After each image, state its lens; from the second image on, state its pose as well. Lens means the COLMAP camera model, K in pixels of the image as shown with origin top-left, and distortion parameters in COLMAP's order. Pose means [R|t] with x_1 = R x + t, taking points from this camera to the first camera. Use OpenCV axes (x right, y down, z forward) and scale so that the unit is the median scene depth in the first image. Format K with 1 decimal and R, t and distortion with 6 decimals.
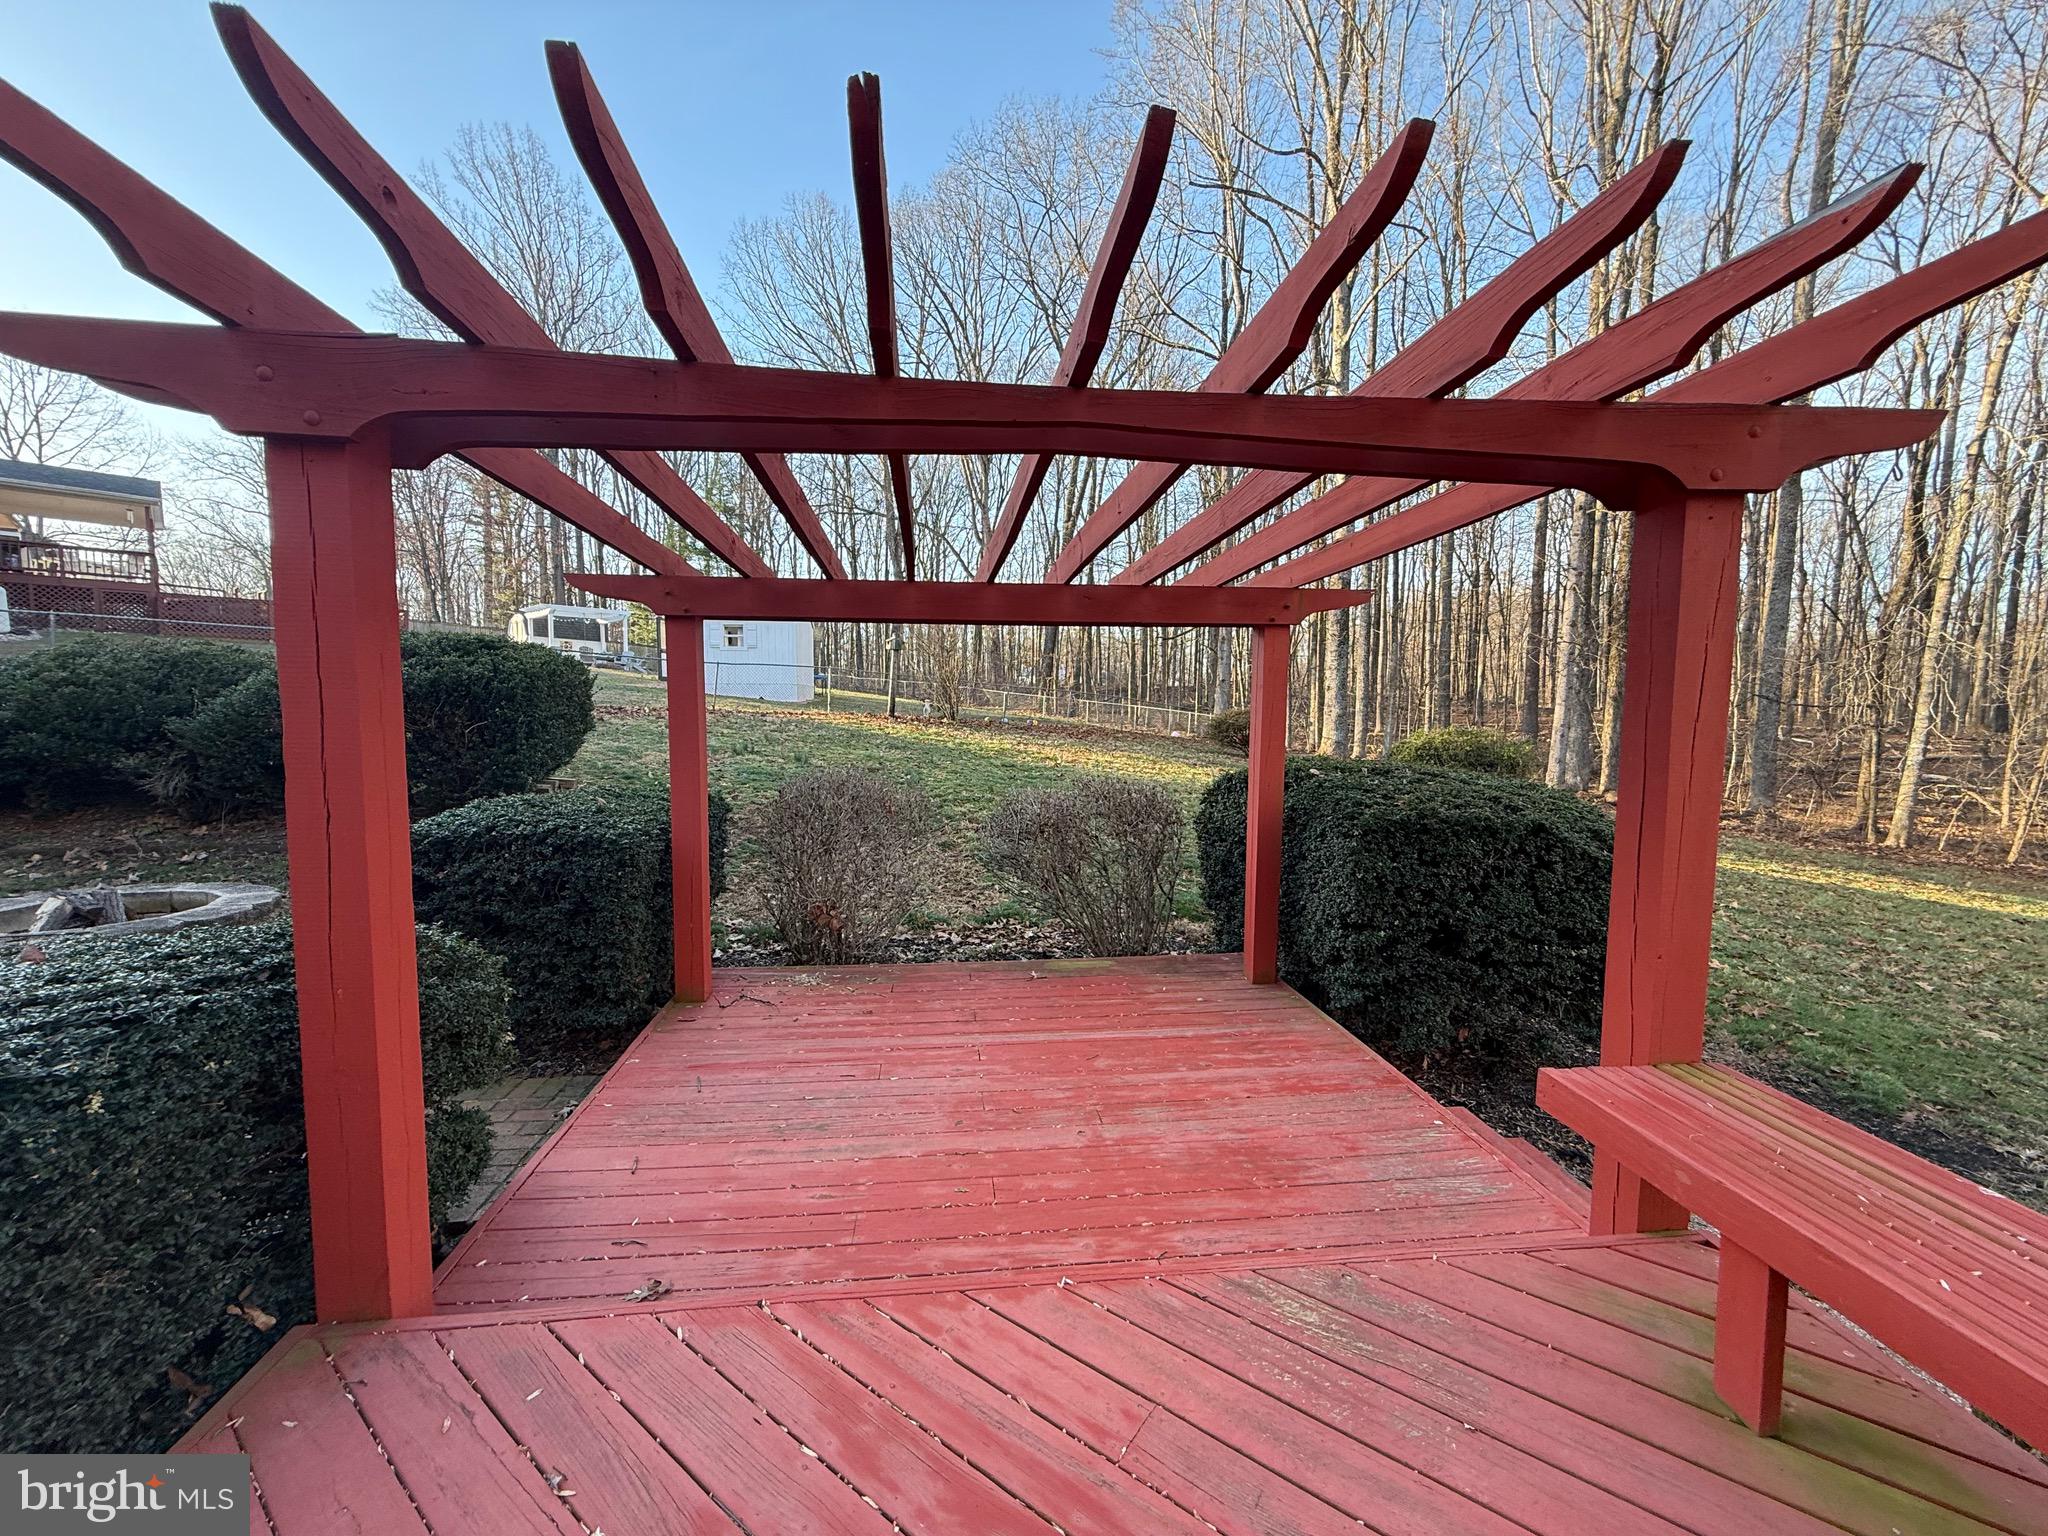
lens RADIAL K [[812.2, 0, 1022.5], [0, 812.2, 772.2], [0, 0, 1]] dist [-0.000931, -0.000105]
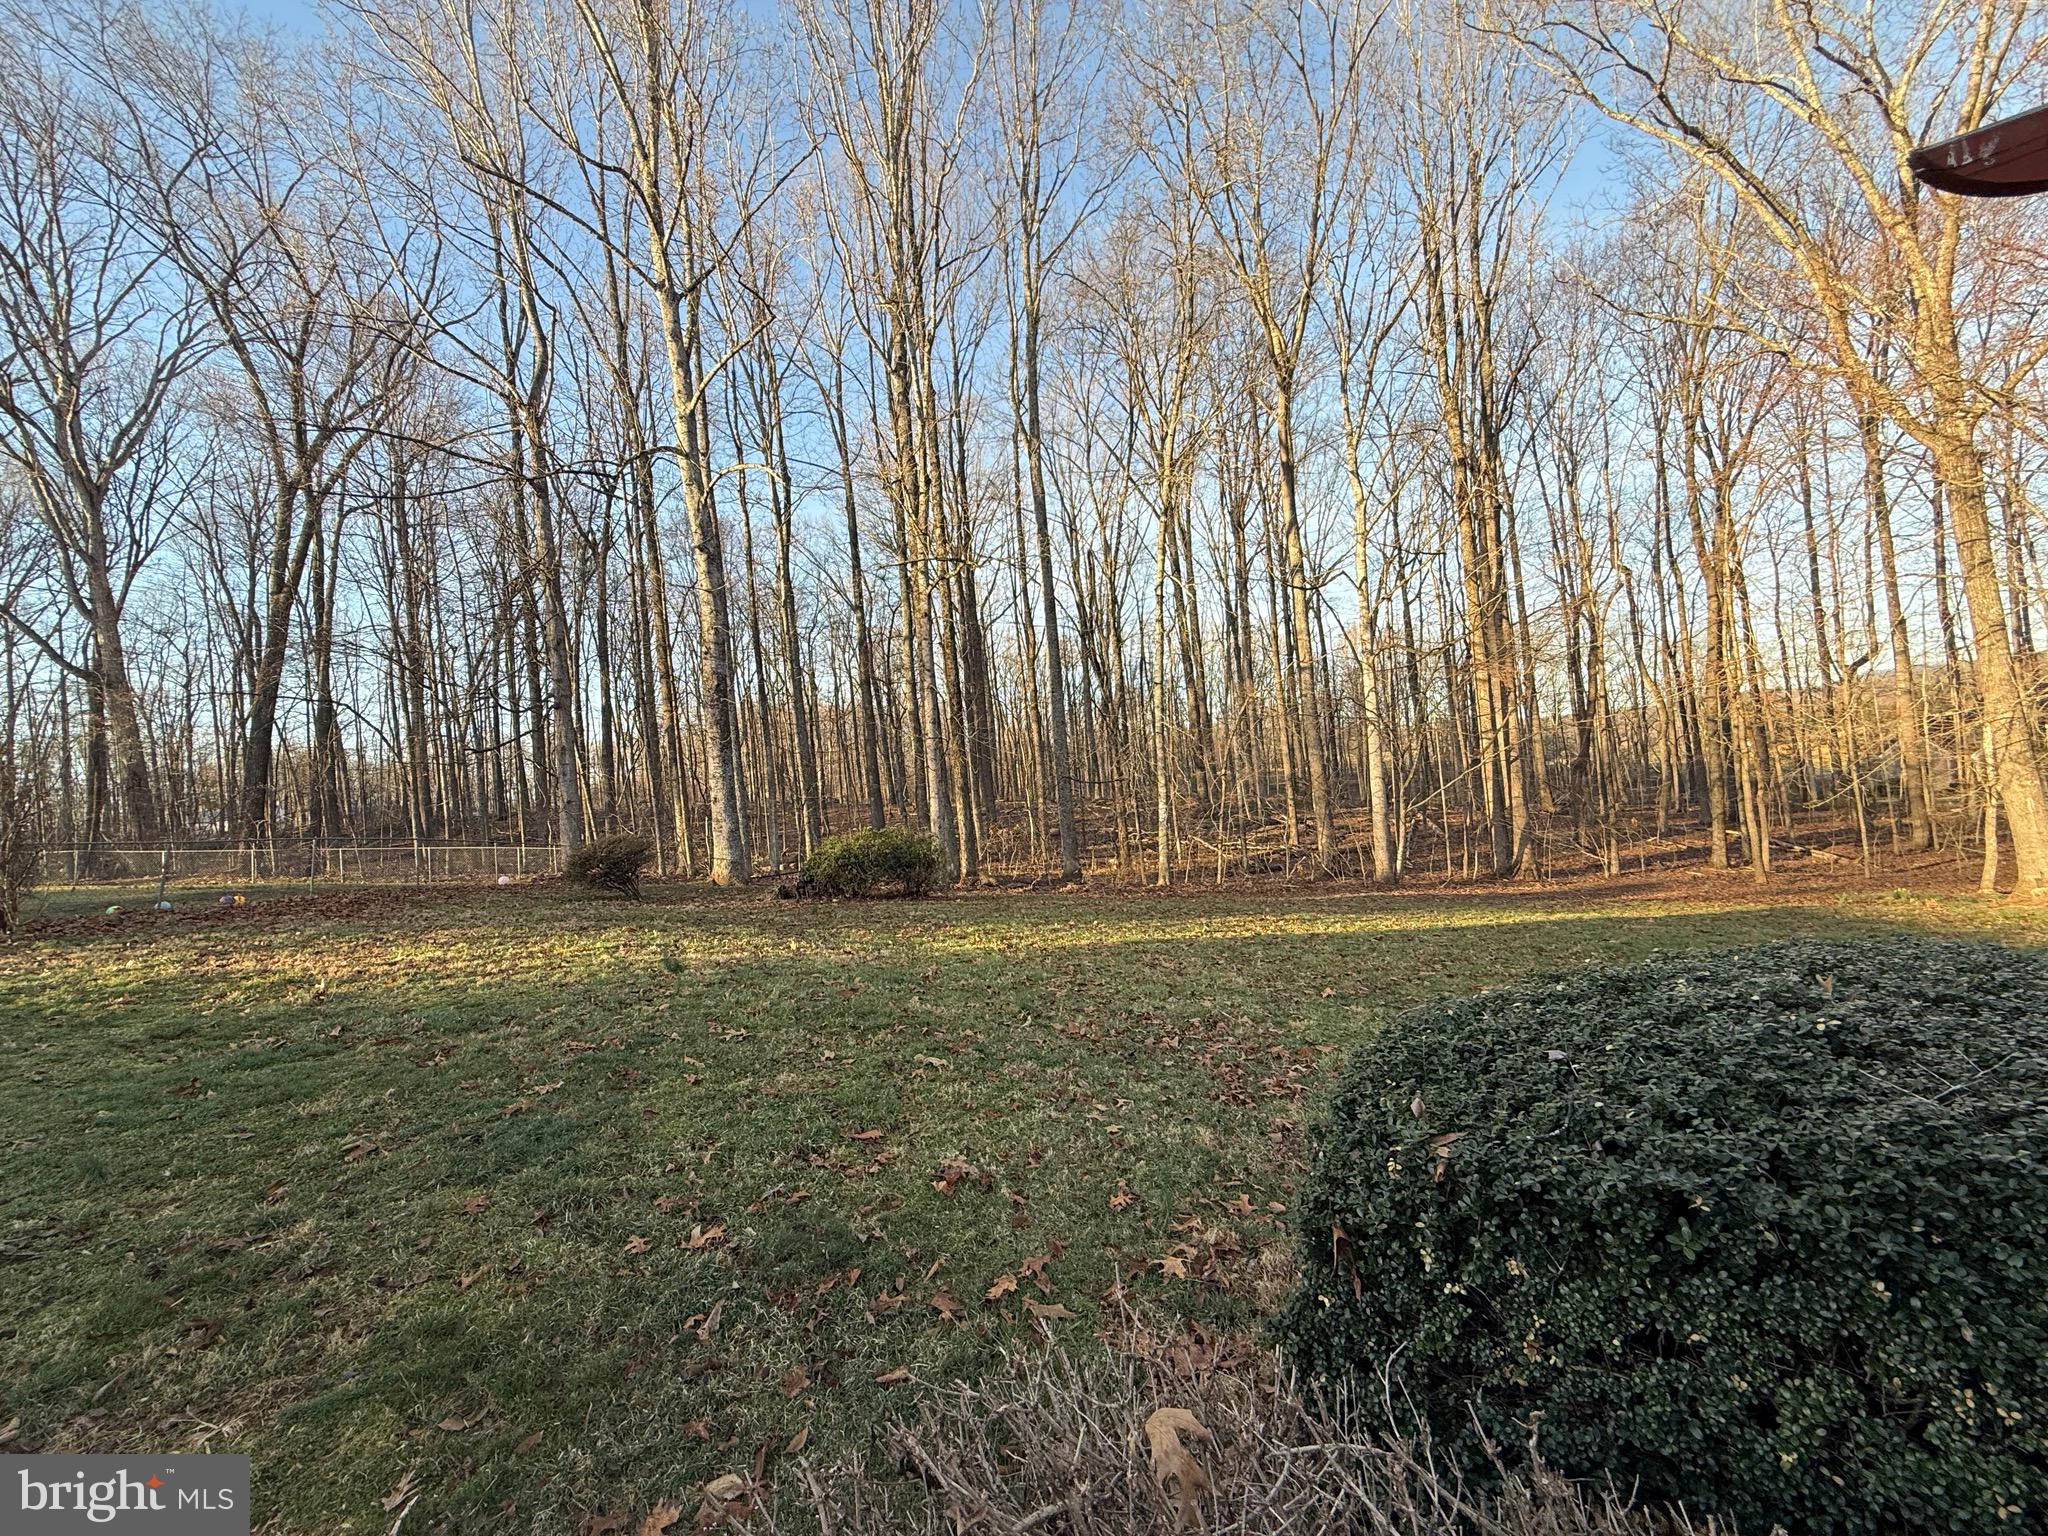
lens RADIAL K [[812.2, 0, 1022.5], [0, 812.2, 772.2], [0, 0, 1]] dist [-0.000931, -0.000105]
pose [[0.700071, -0.056005, 0.711874, -0.000115], [0.153692, 0.985372, -0.073623, -0.015738], [-0.697337, 0.160951, 0.698438, 0.135861]]
